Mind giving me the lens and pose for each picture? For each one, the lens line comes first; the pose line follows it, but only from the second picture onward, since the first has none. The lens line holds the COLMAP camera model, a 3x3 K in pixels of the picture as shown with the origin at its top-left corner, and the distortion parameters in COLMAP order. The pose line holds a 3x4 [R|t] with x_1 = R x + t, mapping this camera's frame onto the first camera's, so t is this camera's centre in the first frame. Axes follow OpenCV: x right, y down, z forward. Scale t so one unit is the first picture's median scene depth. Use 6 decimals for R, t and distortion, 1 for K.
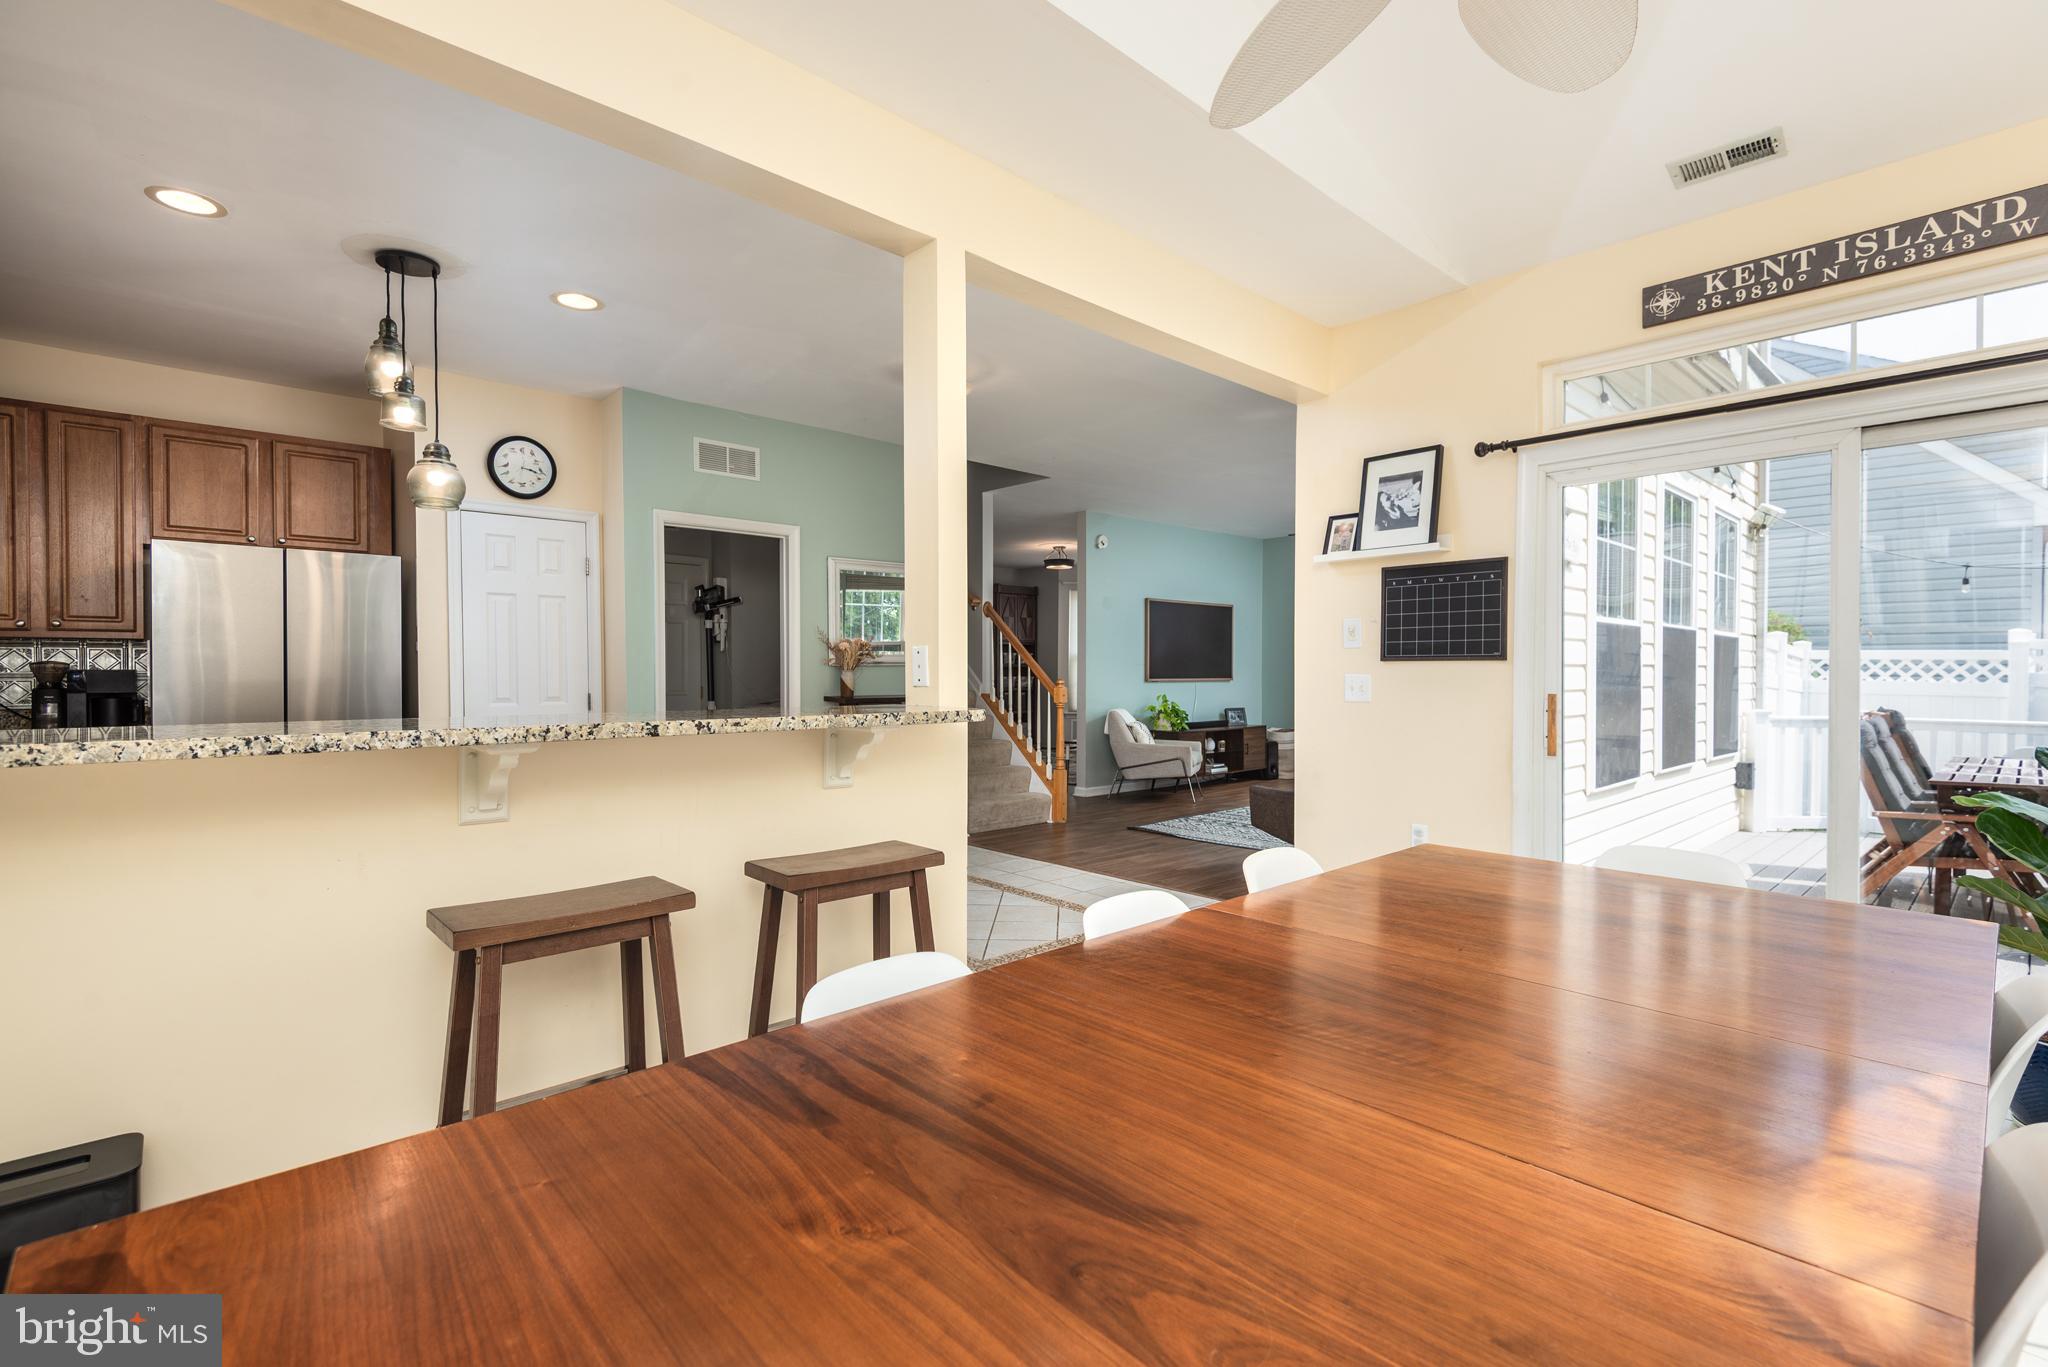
lens RADIAL K [[930.0, 0, 1027.4], [0, 930.0, 681.8], [0, 0, 1]] dist [0.043693, -0.023073]
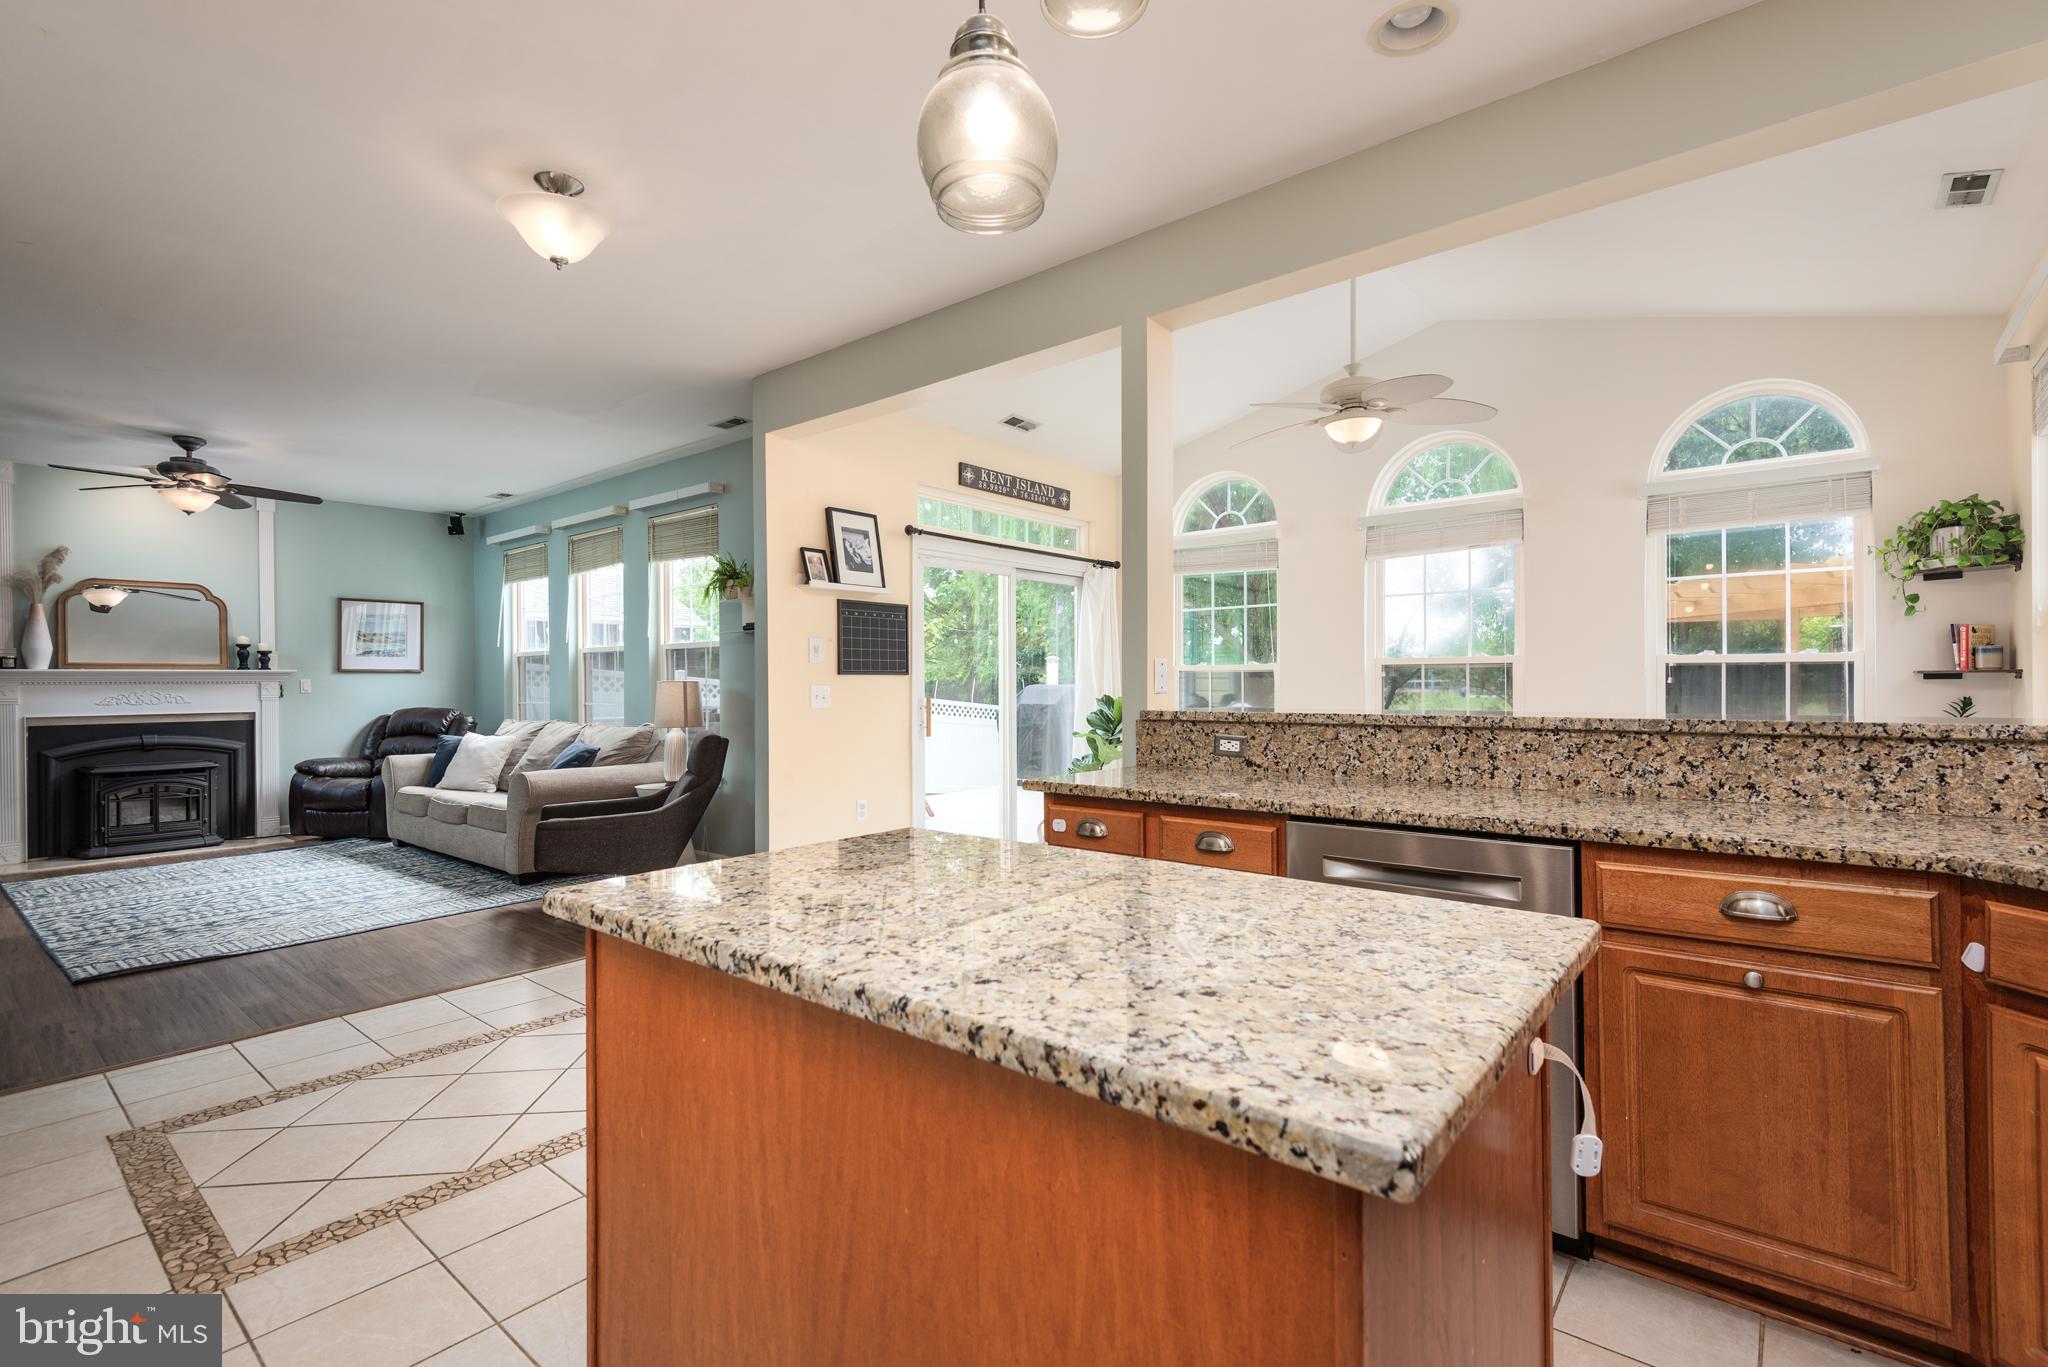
lens RADIAL K [[924.2, 0, 1018.5], [0, 924.2, 681.1], [0, 0, 1]] dist [0.041244, -0.021765]
pose [[-0.126740, 0.004062, 0.991928, -0.749469], [0.016833, 0.999856, -0.001943, -0.006523], [-0.991793, 0.016451, -0.126790, 0.801053]]
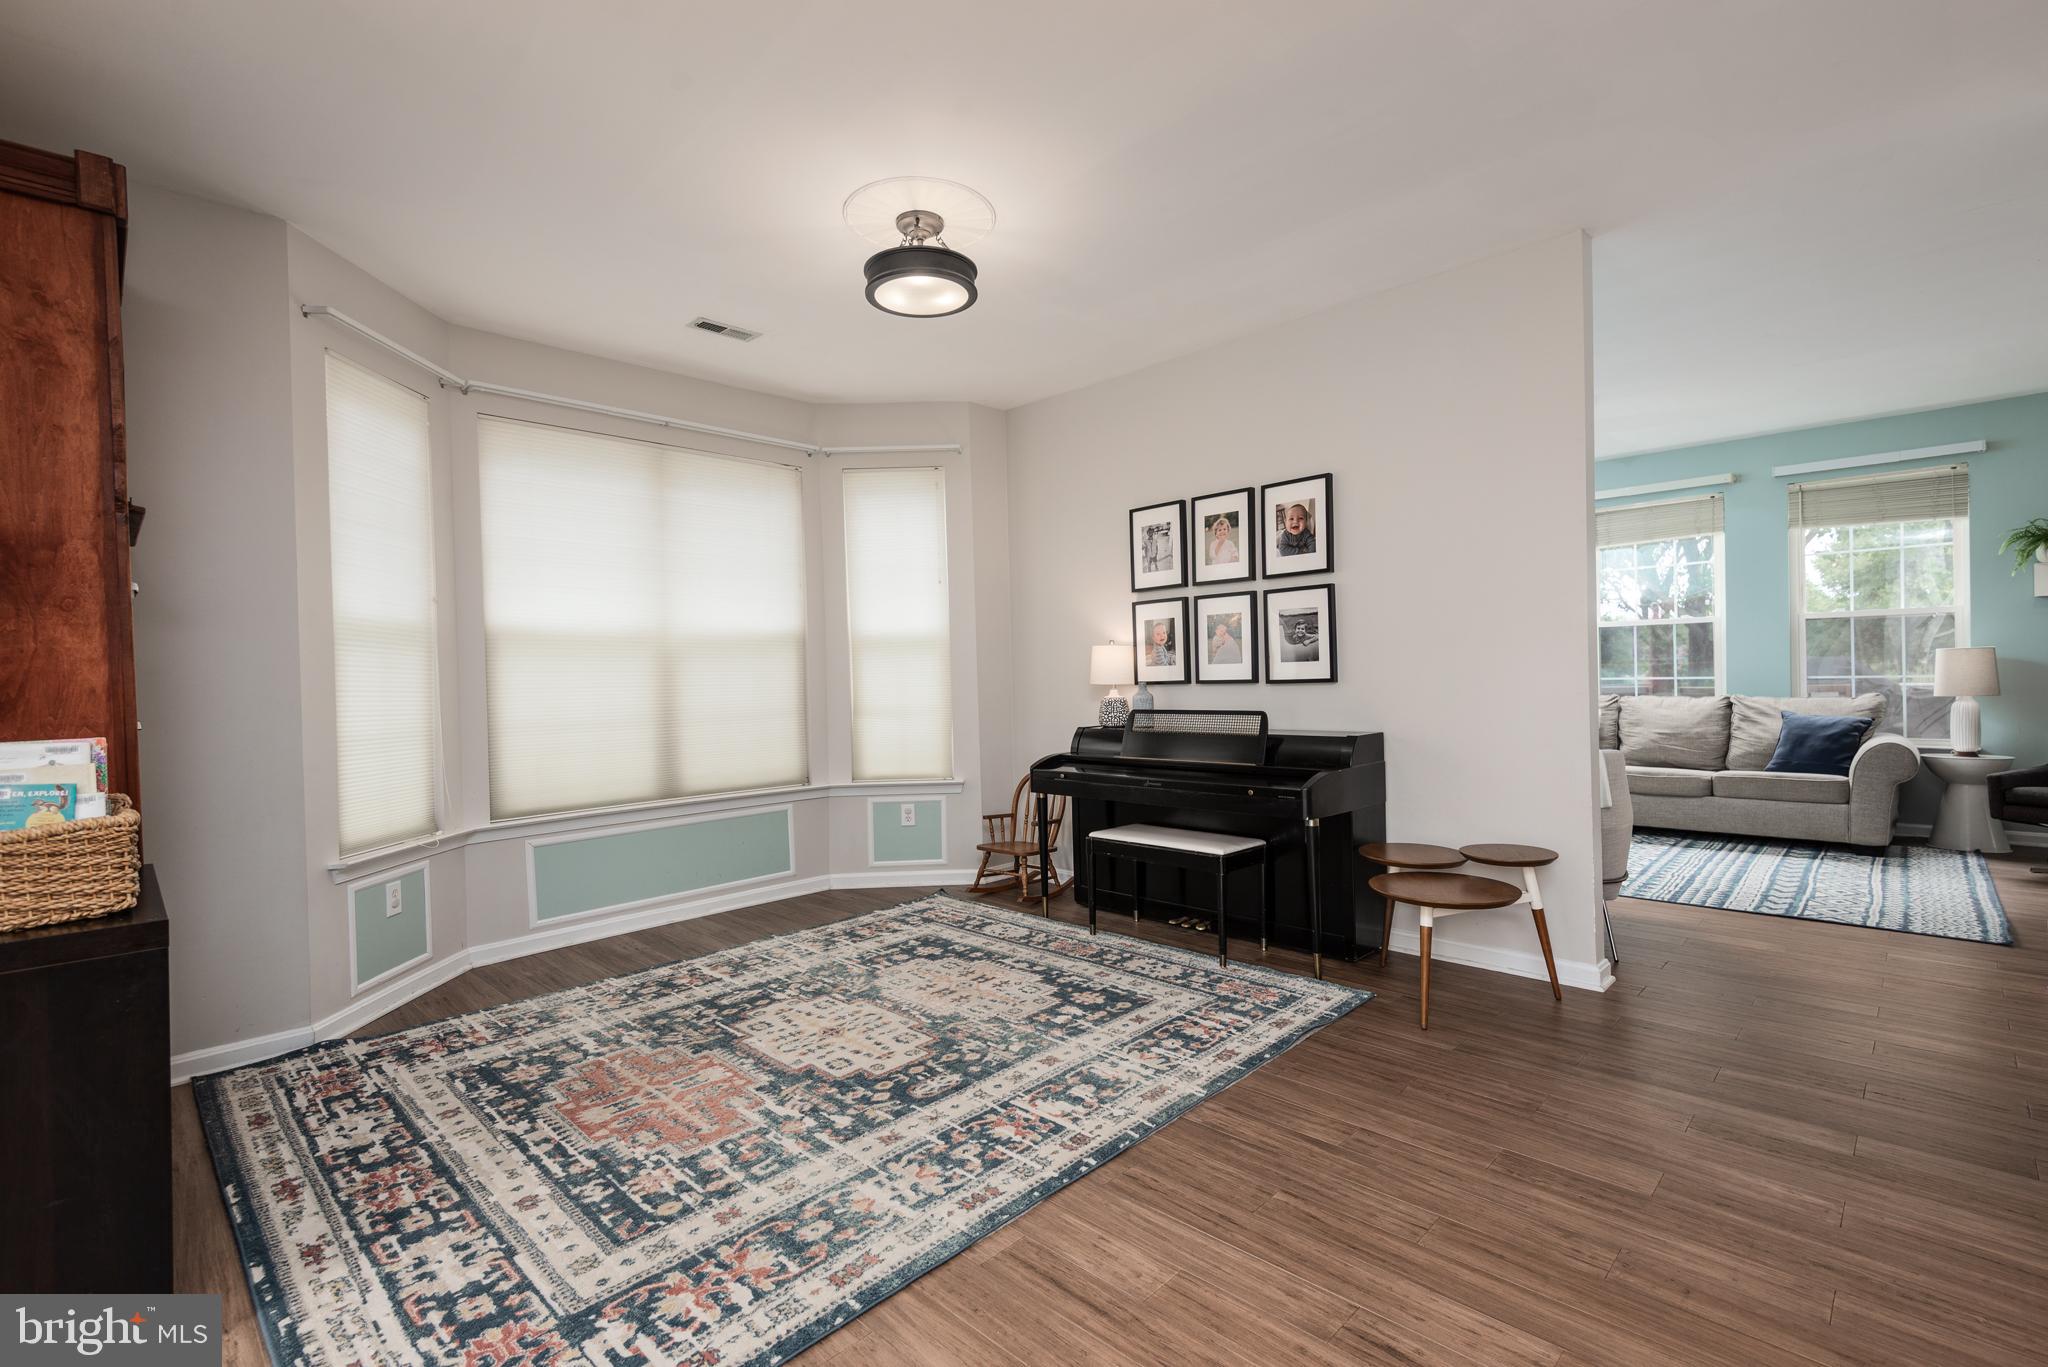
lens RADIAL K [[921.1, 0, 1027.8], [0, 921.1, 682.8], [0, 0, 1]] dist [0.041416, -0.025016]
pose [[-0.037258, -0.006918, 0.999282, -0.612462], [0.033041, 0.999421, 0.008151, -0.021829], [-0.998759, 0.033321, -0.037008, 2.376457]]
